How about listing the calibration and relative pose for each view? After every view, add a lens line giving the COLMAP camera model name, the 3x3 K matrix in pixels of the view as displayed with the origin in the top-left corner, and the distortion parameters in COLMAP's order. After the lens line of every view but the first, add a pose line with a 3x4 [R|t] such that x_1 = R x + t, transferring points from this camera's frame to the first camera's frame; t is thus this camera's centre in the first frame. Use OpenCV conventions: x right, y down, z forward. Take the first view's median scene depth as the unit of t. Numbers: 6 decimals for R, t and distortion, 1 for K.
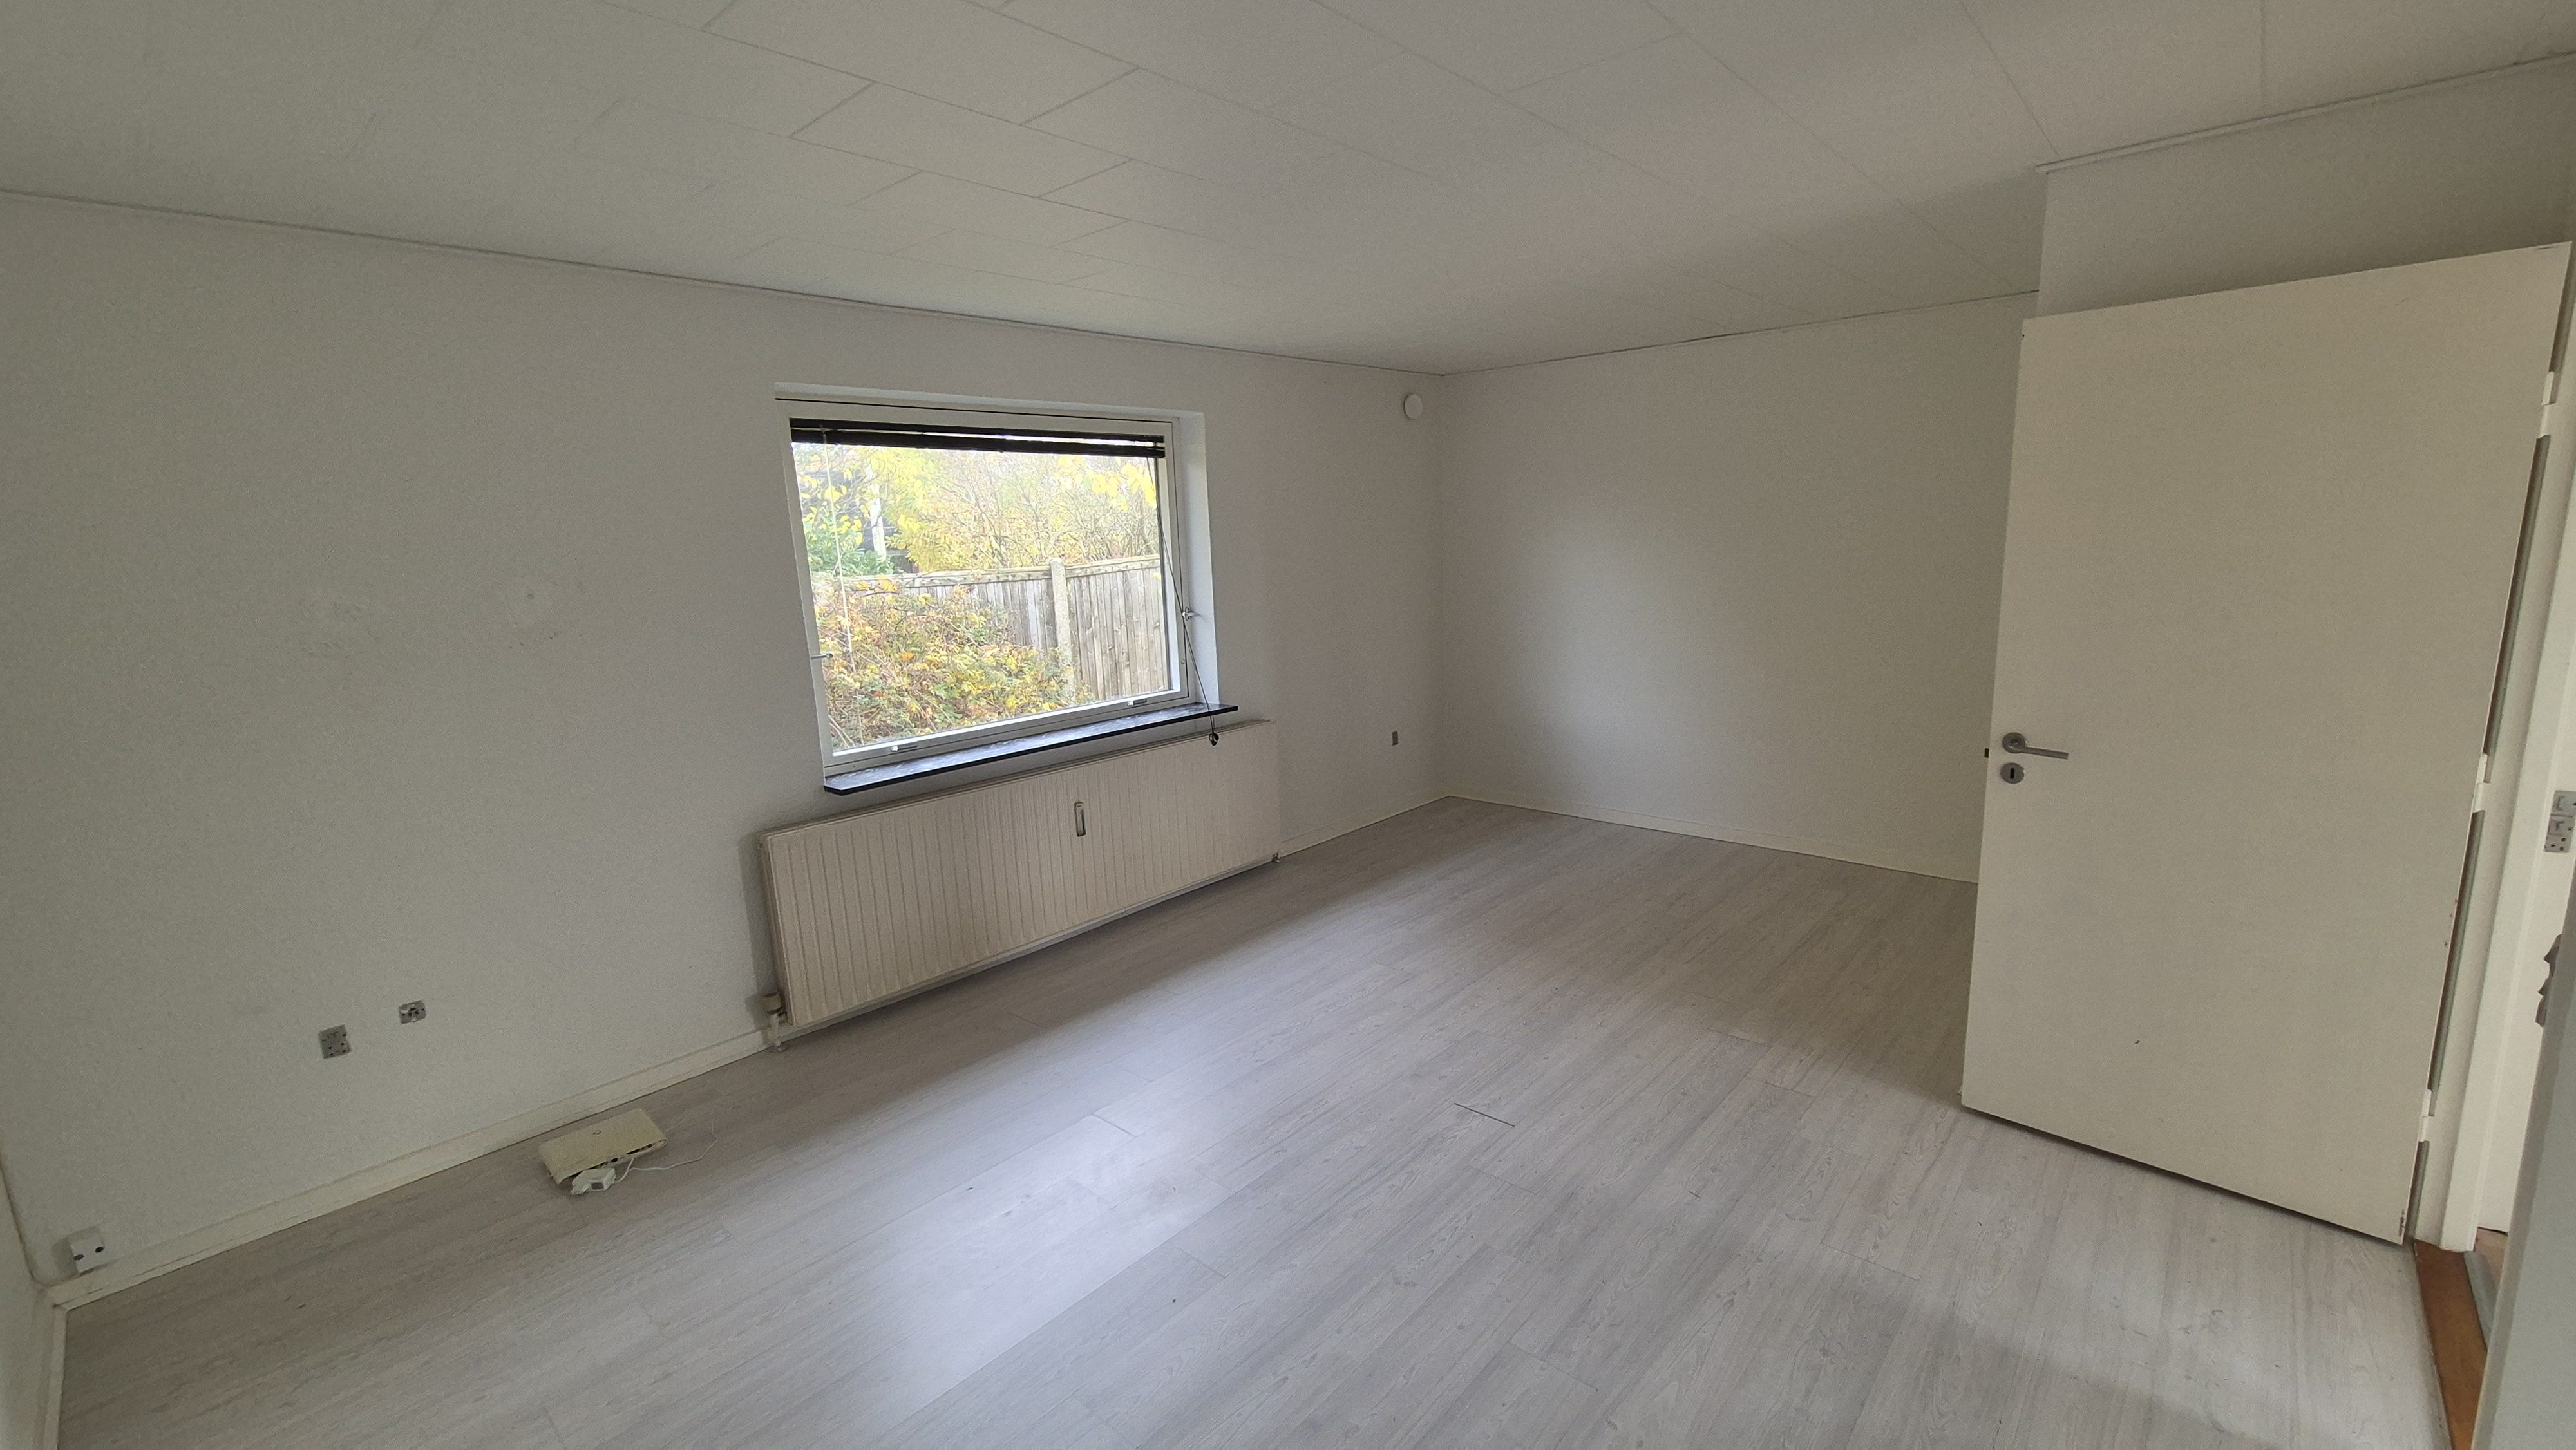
lens RADIAL K [[1050.8, 0, 1350.8], [0, 1050.8, 745.1], [0, 0, 1]] dist [0.003398, 0.000195]
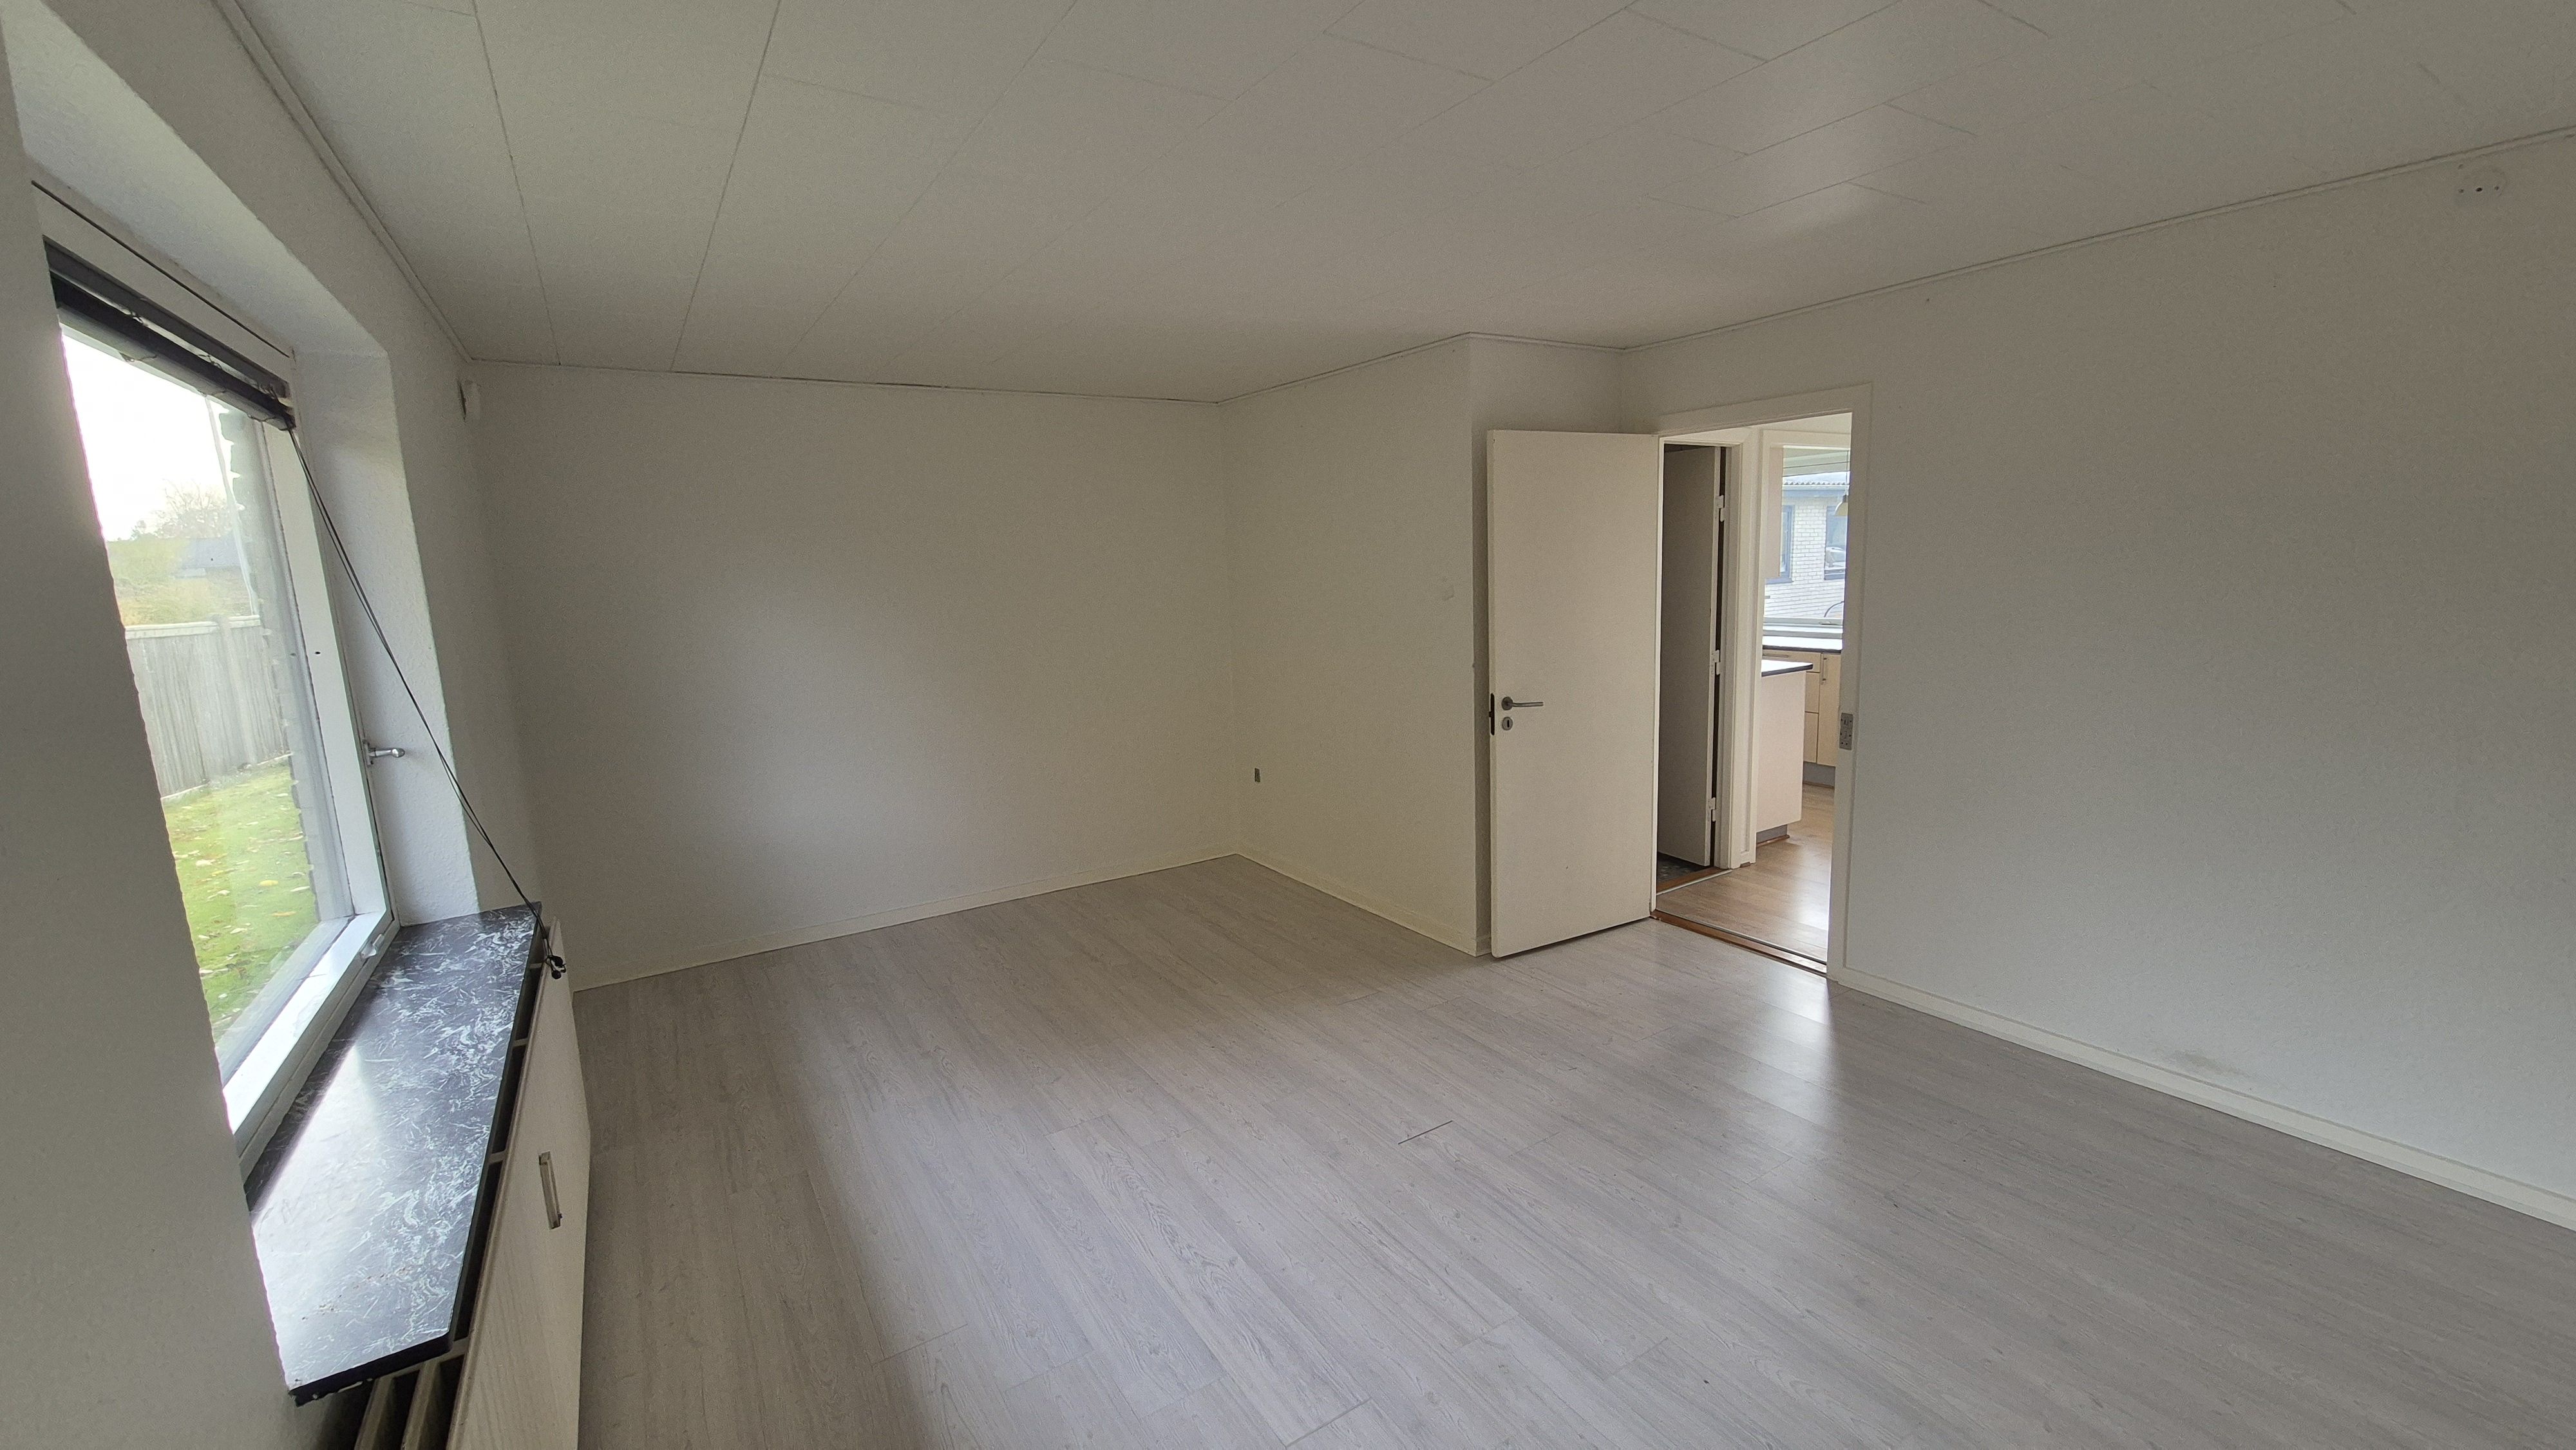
lens RADIAL K [[1050.8, 0, 1290.0], [0, 1050.8, 724.5], [0, 0, 1]] dist [0.003398, 0.000195]
pose [[0.288635, -0.122597, 0.949558, -0.785458], [0.220096, 0.973704, 0.058813, -0.111953], [-0.931798, 0.192018, 0.308028, 0.705580]]
